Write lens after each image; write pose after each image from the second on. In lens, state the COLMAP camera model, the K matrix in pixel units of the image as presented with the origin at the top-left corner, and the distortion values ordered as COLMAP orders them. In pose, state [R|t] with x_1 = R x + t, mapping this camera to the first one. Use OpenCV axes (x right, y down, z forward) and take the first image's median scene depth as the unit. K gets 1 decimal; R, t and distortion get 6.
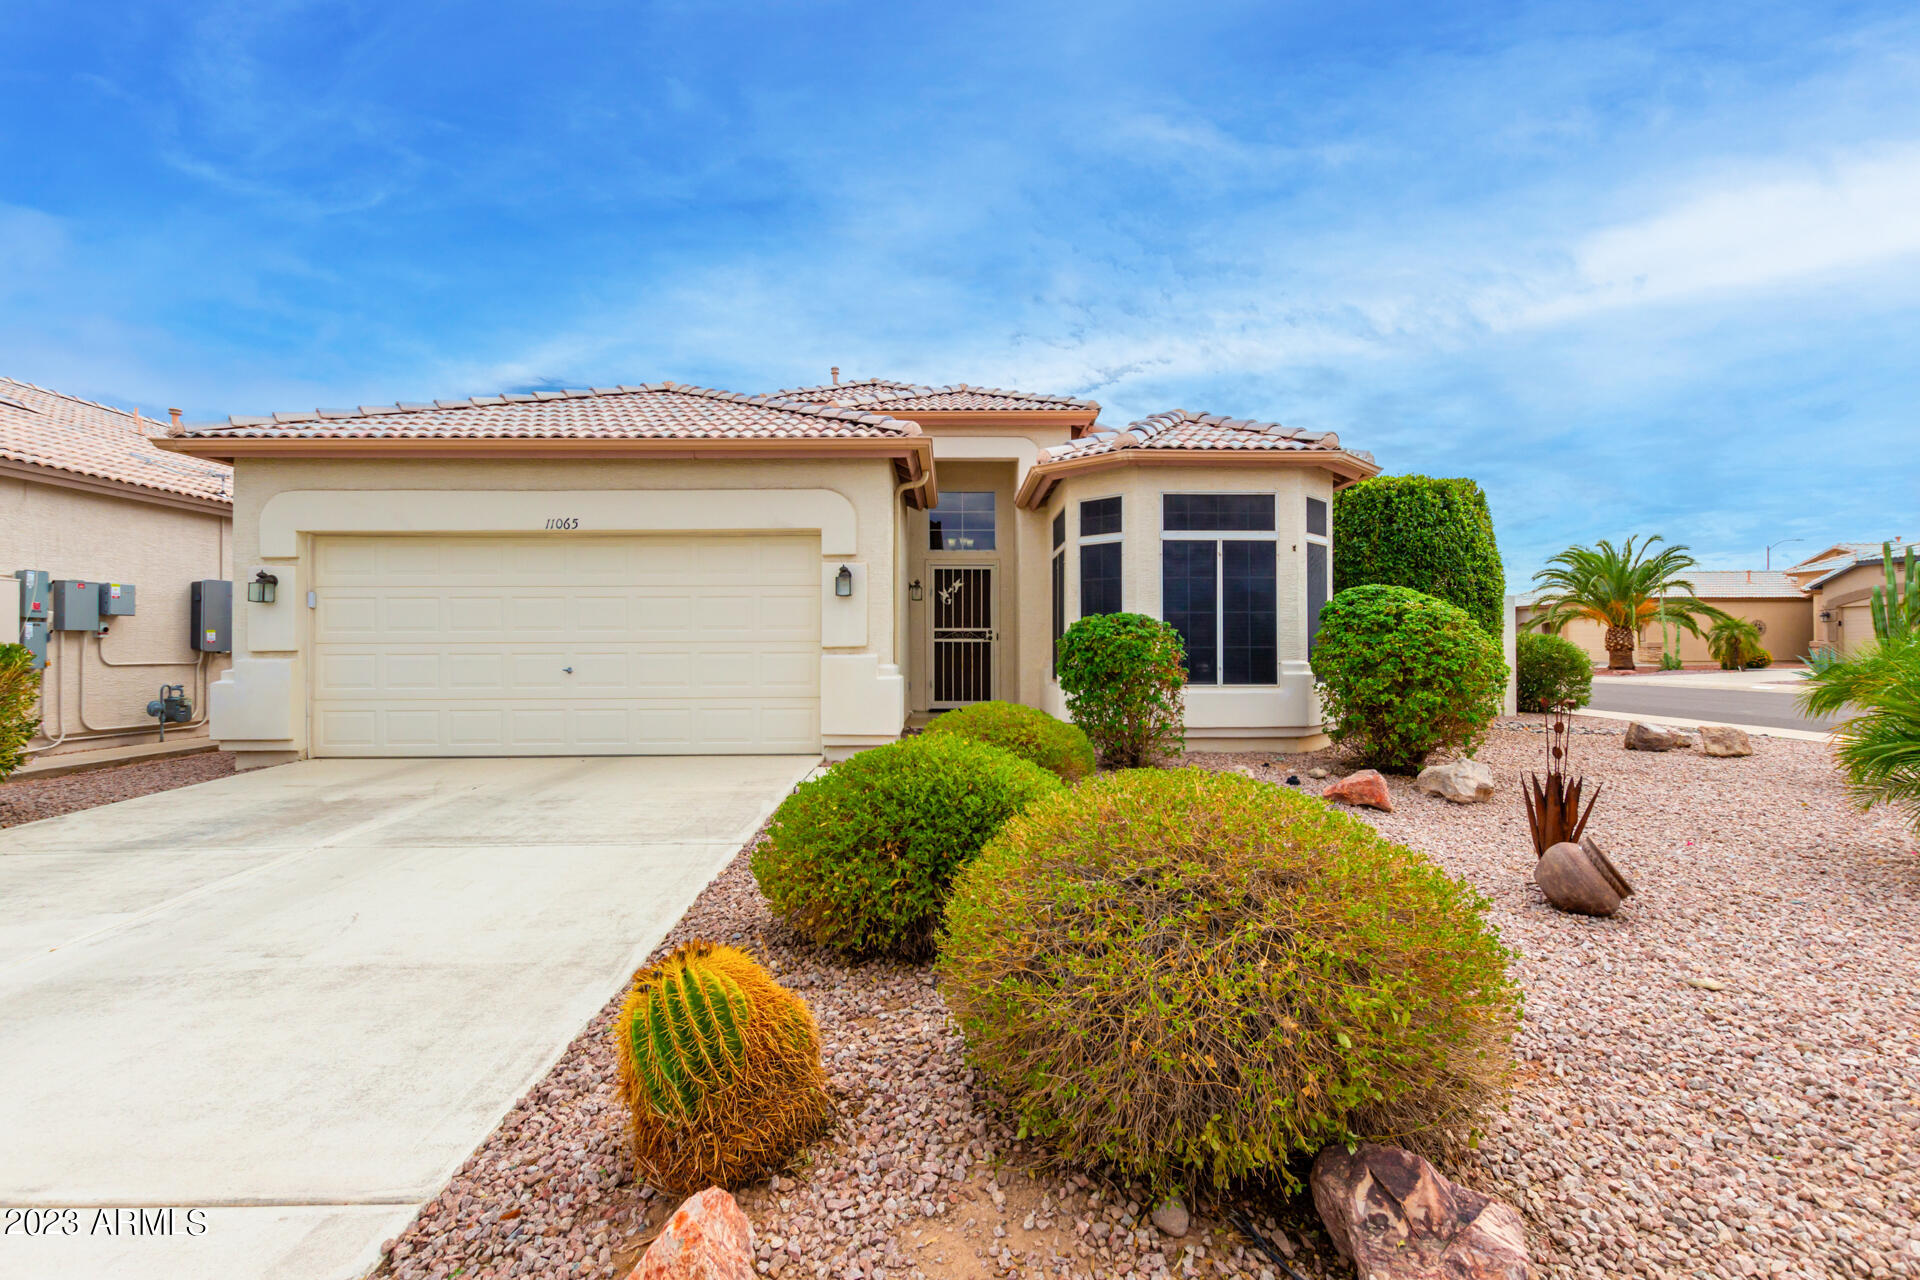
lens RADIAL K [[883.0, 0, 958.5], [0, 883.0, 637.6], [0, 0, 1]] dist [0.008514, -0.003352]
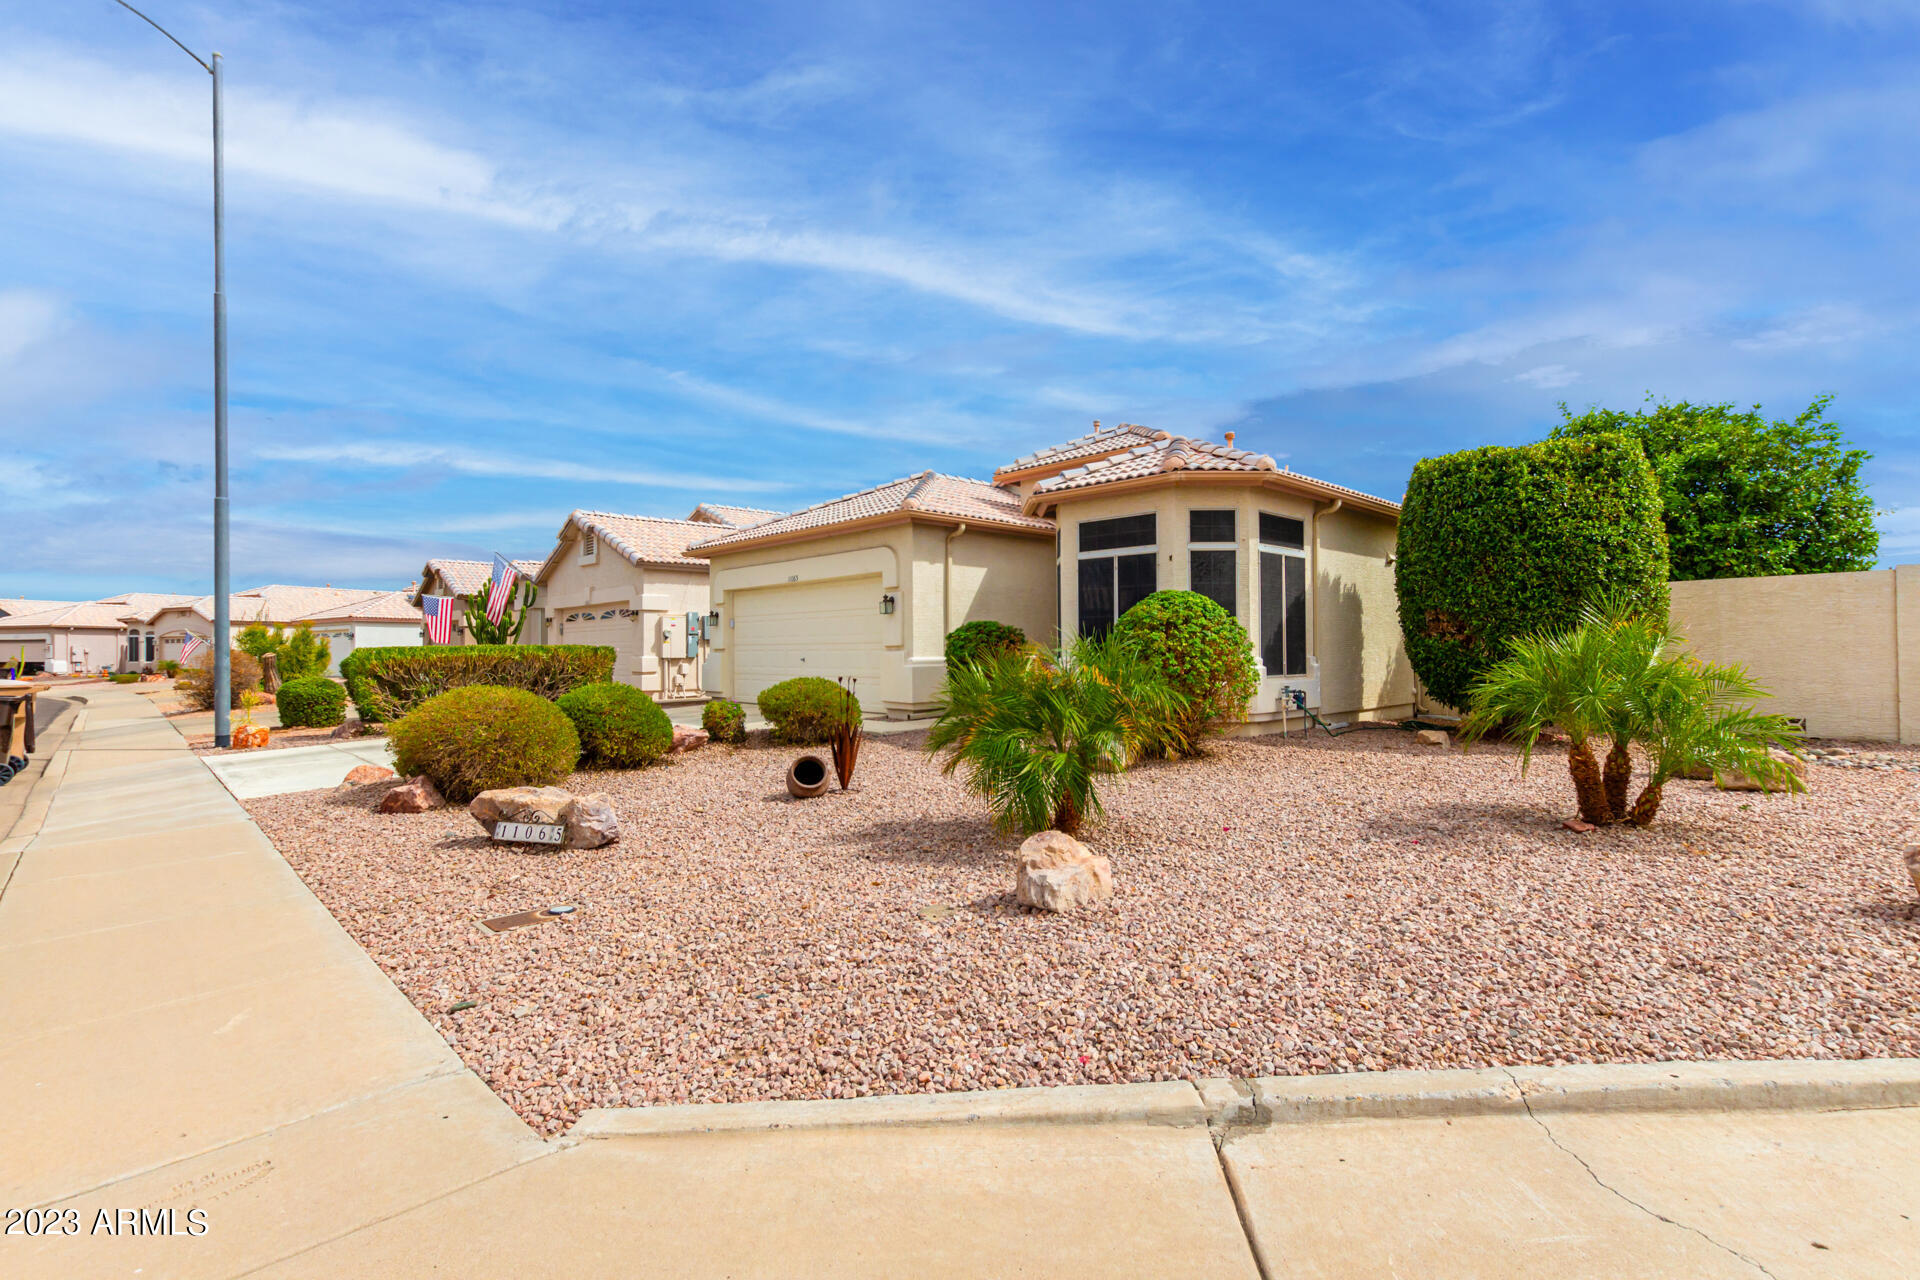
lens RADIAL K [[883.0, 0, 959.4], [0, 883.0, 641.6], [0, 0, 1]] dist [0.008514, -0.003352]
pose [[0.669387, -0.008049, -0.742870, 1.047250], [0.008316, 0.999960, -0.003341, 0.009008], [0.742867, -0.003942, 0.669428, 0.032119]]
